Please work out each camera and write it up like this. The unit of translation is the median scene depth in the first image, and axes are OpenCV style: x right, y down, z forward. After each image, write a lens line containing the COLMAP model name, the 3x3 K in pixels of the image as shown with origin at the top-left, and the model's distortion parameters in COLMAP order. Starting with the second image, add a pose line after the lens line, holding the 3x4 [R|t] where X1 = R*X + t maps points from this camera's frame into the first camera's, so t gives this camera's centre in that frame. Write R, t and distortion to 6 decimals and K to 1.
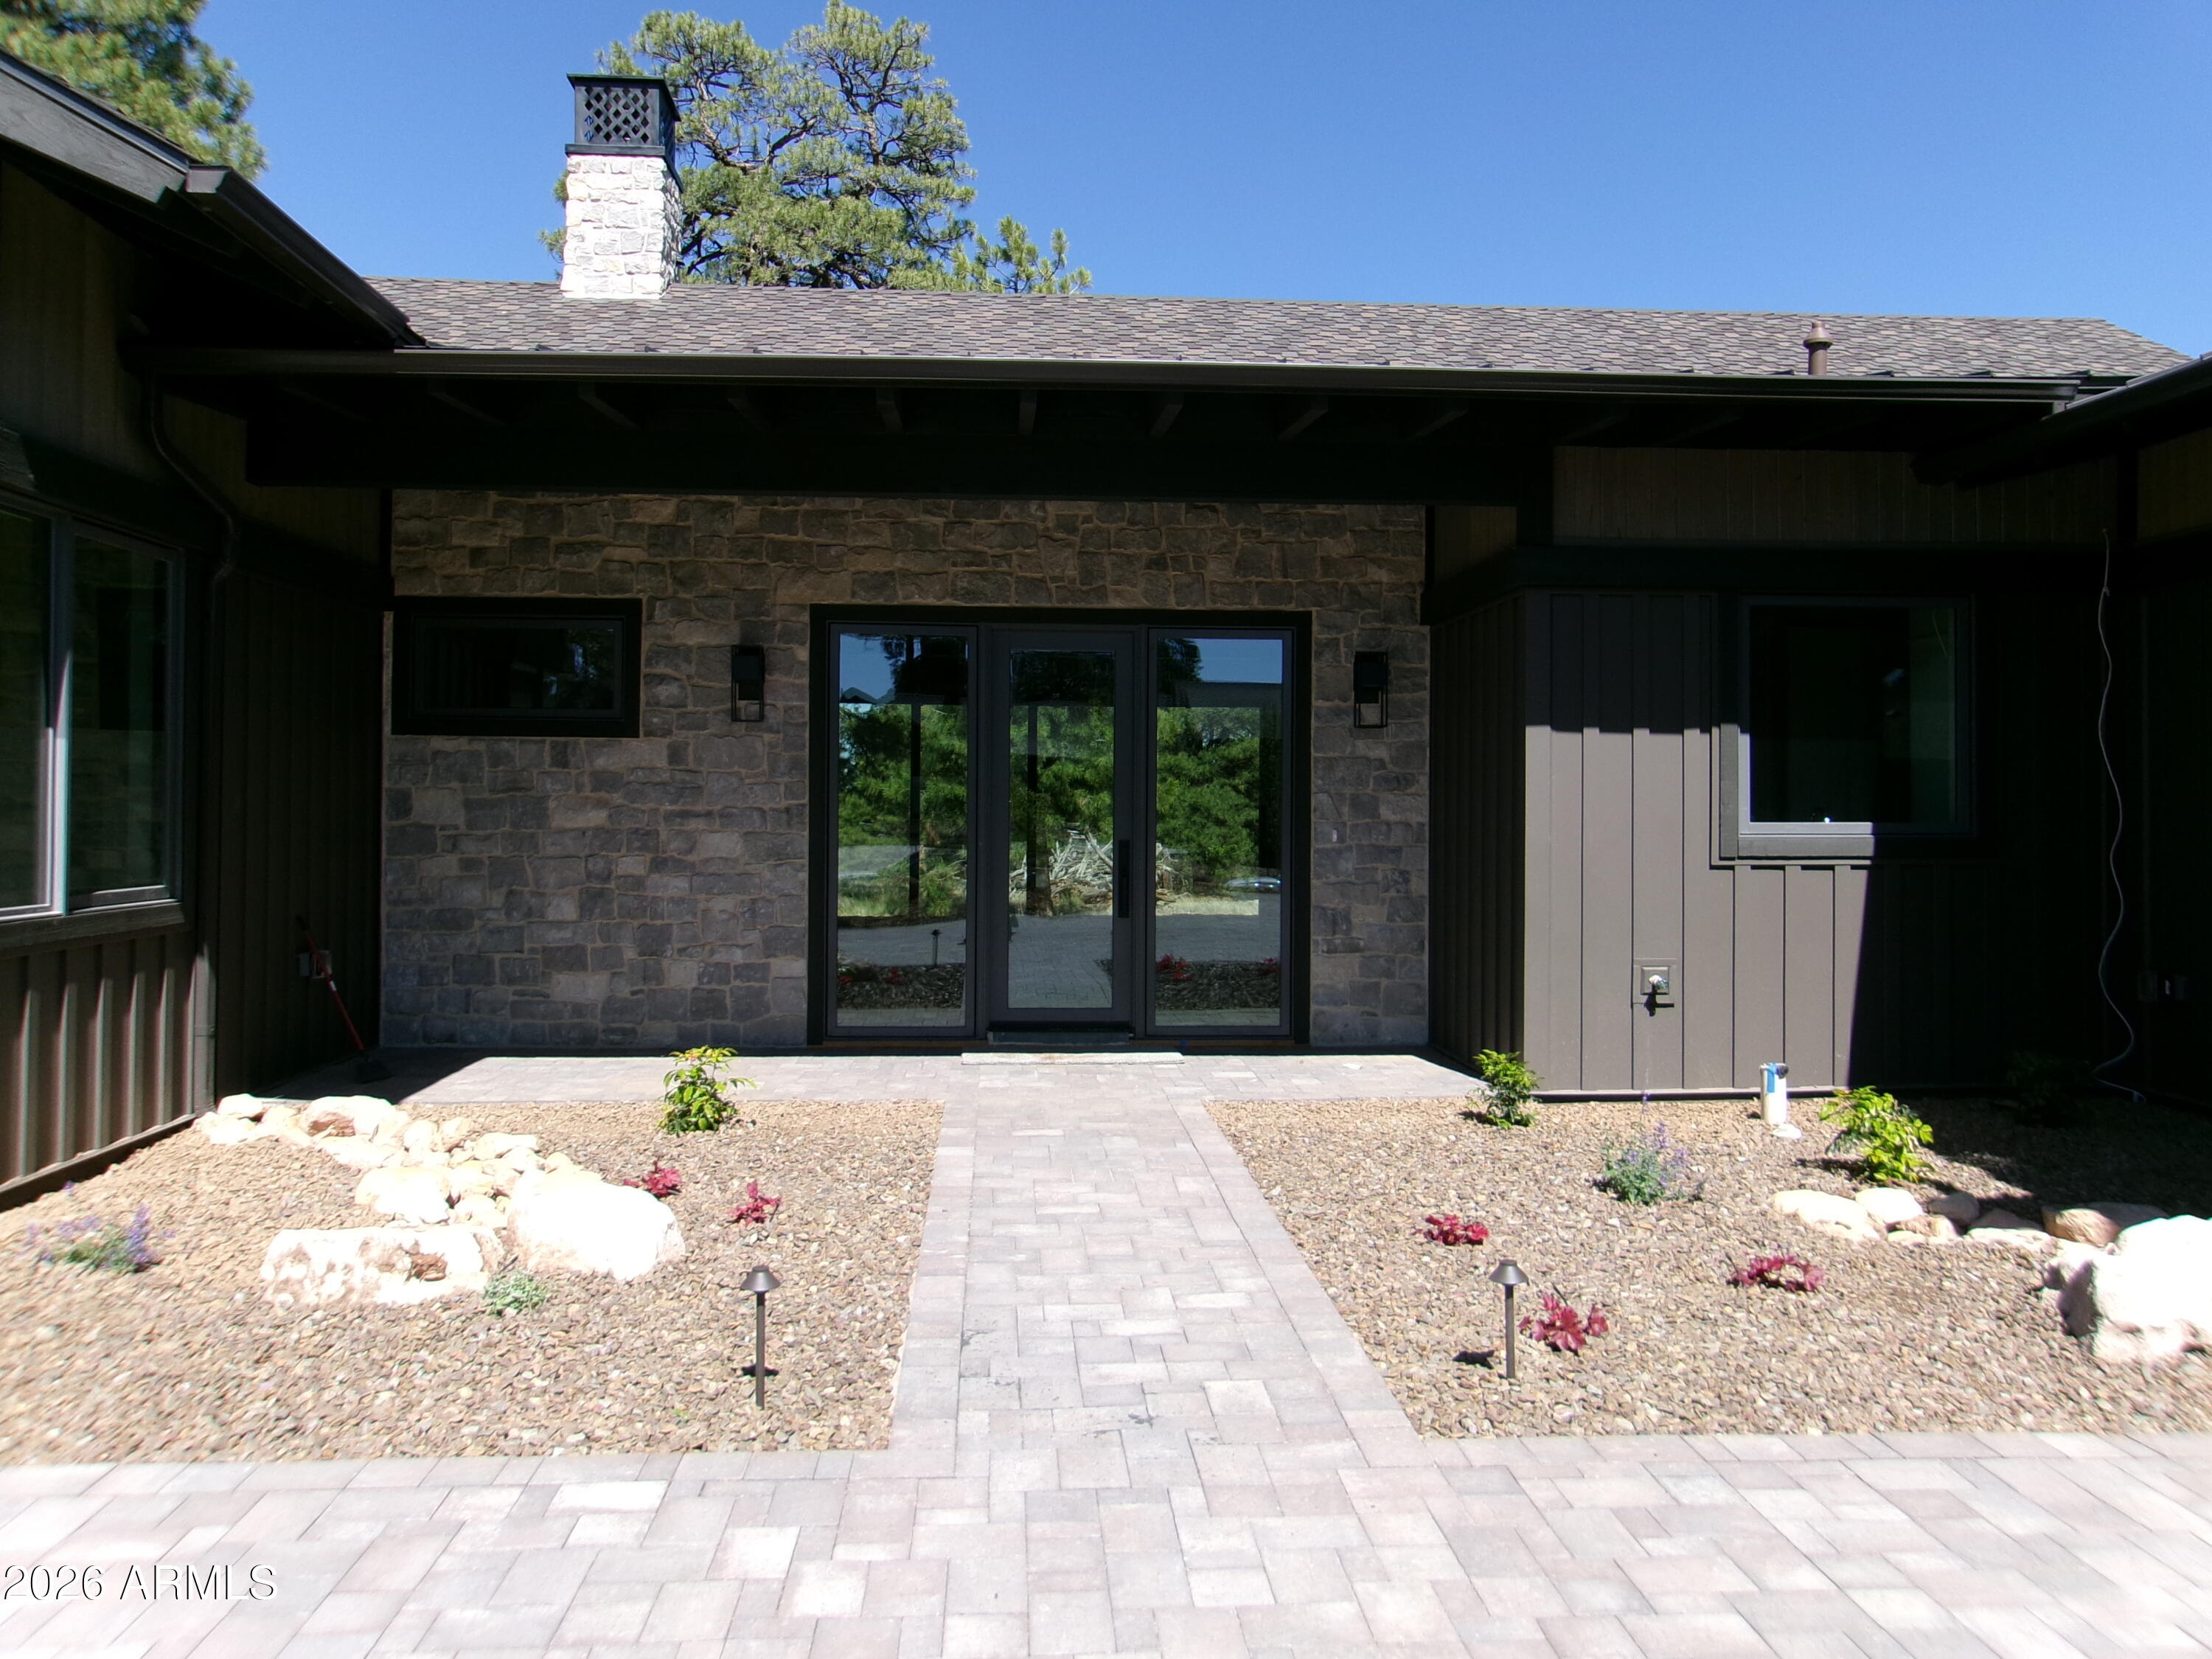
lens RADIAL K [[1700.6, 0, 1106.0], [0, 1700.6, 829.5], [0, 0, 1]] dist [-0.005938, -0.002551]
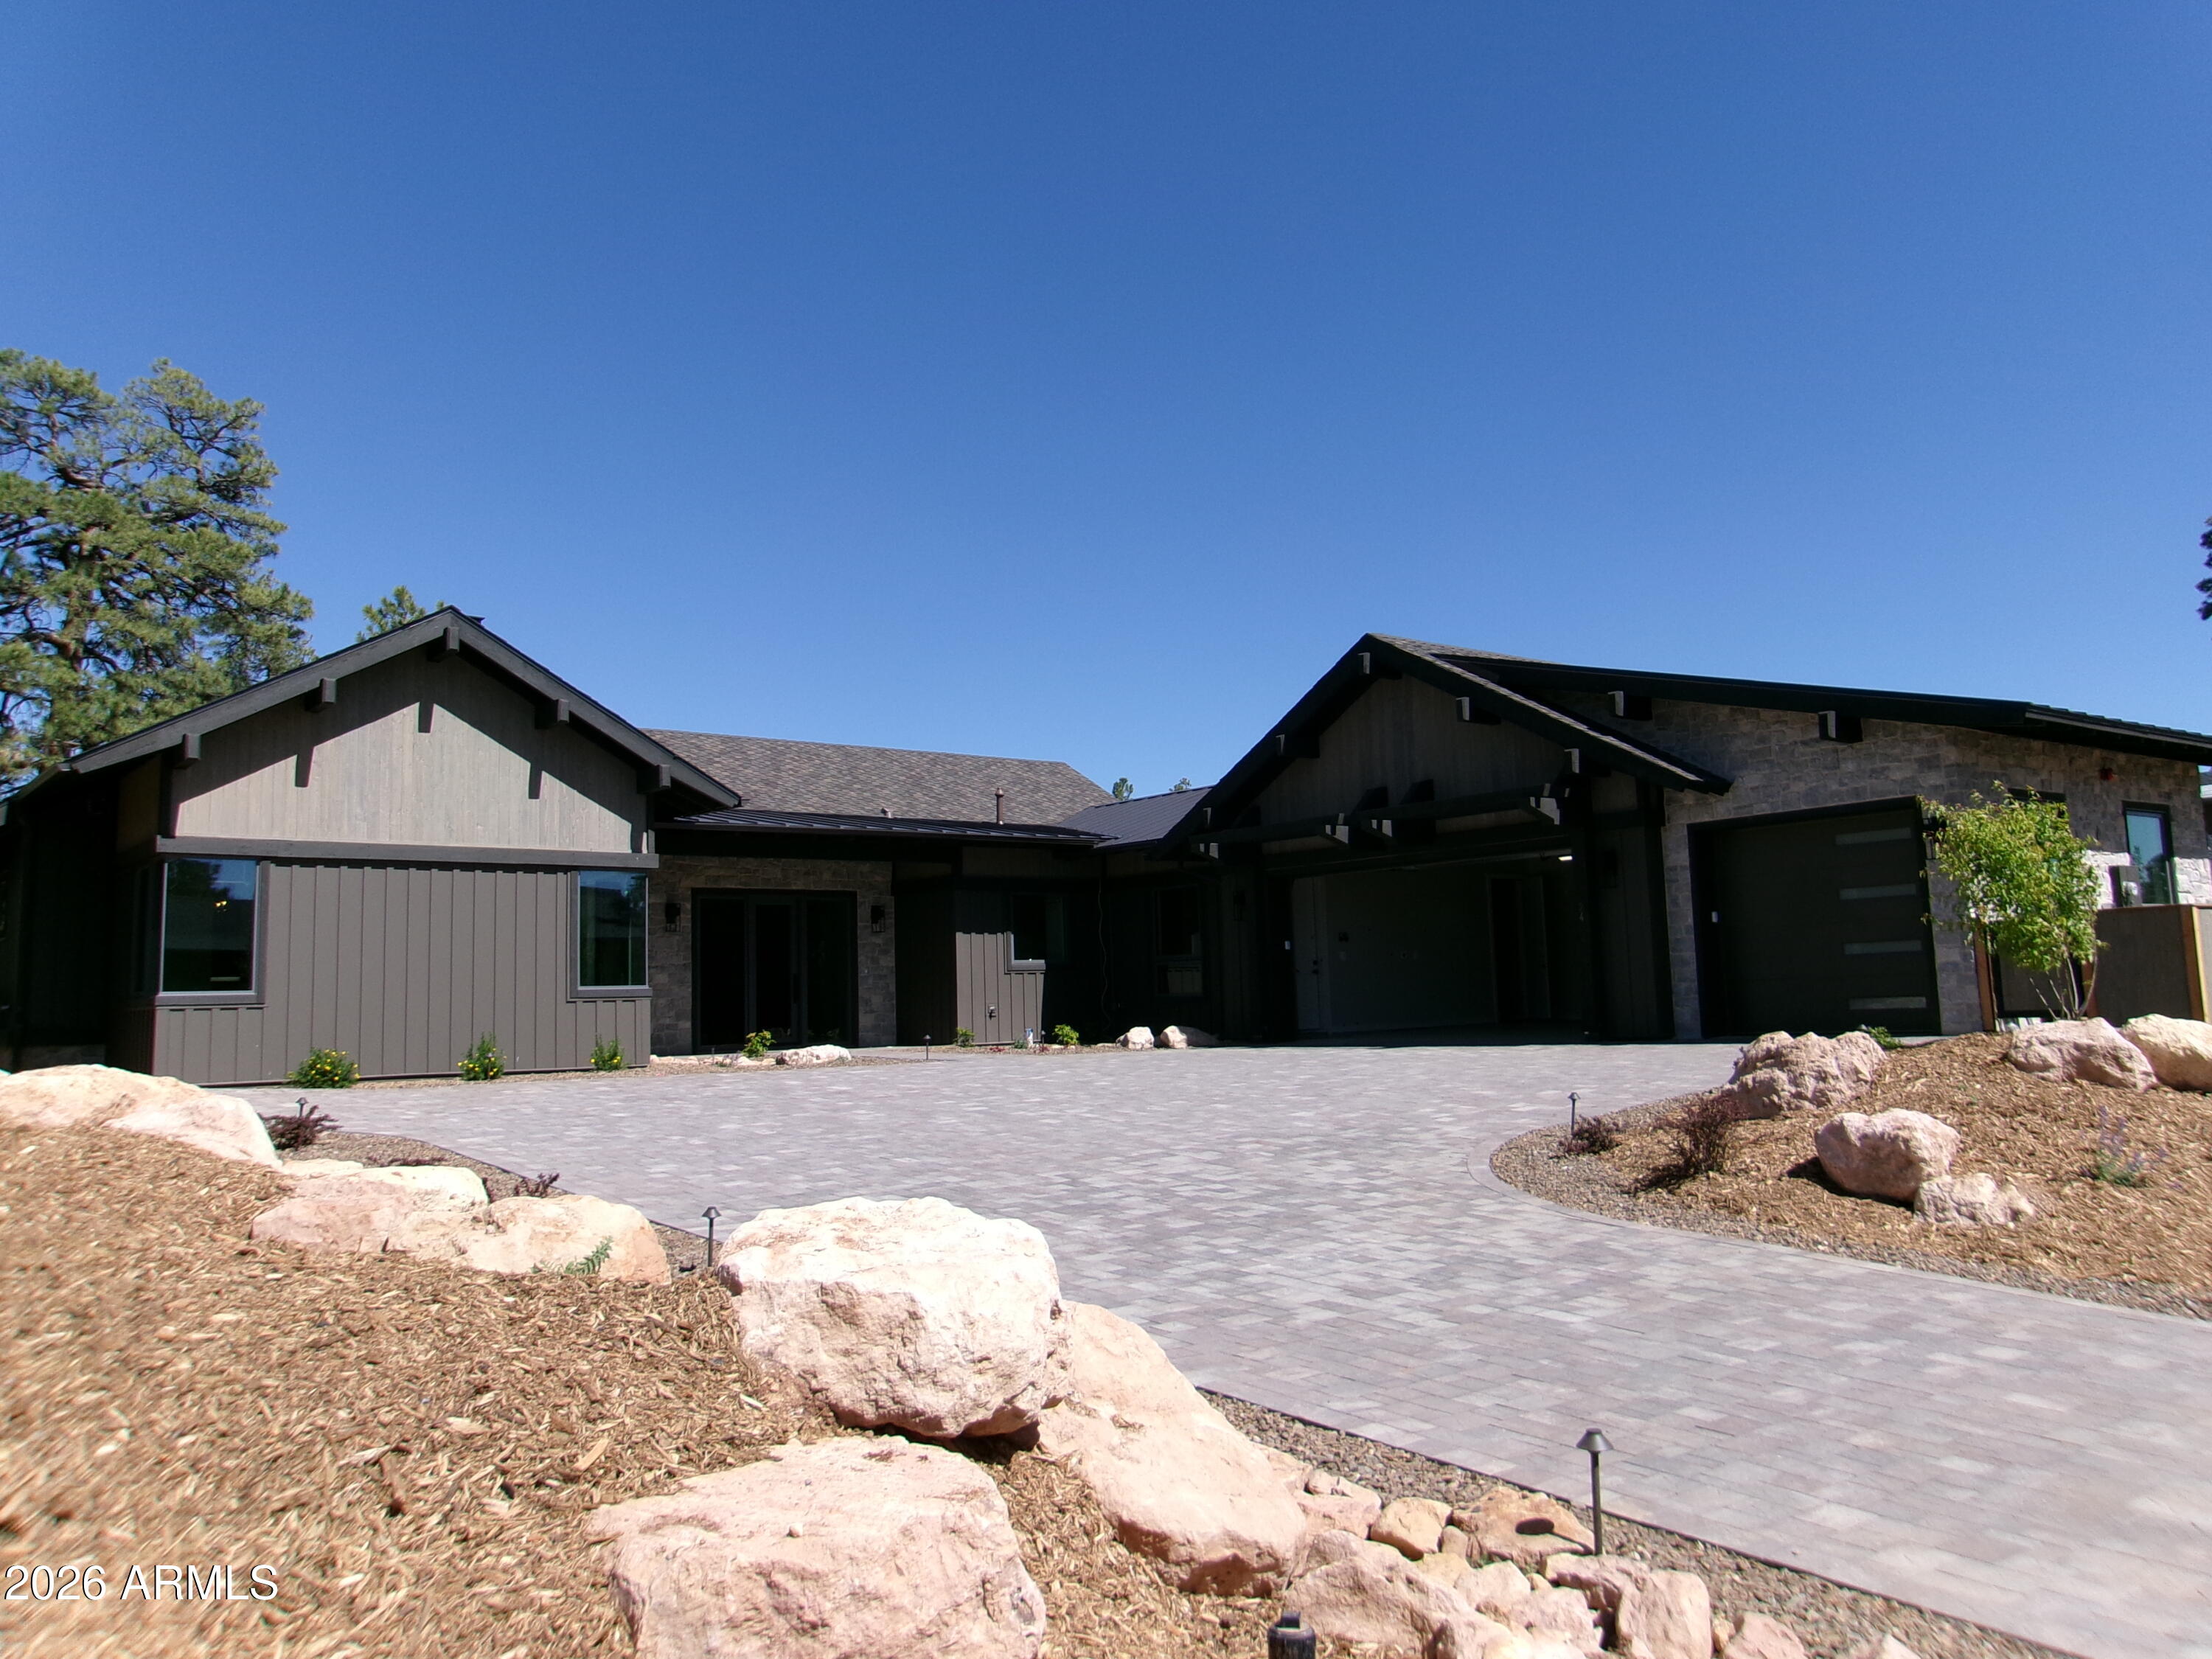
lens RADIAL K [[1700.6, 0, 1106.0], [0, 1700.6, 829.5], [0, 0, 1]] dist [-0.005938, -0.002551]
pose [[0.819838, 0.027836, 0.571918, -1.152851], [0.039434, 0.993701, -0.104894, 0.081408], [-0.571236, 0.108549, 0.813576, -1.531430]]
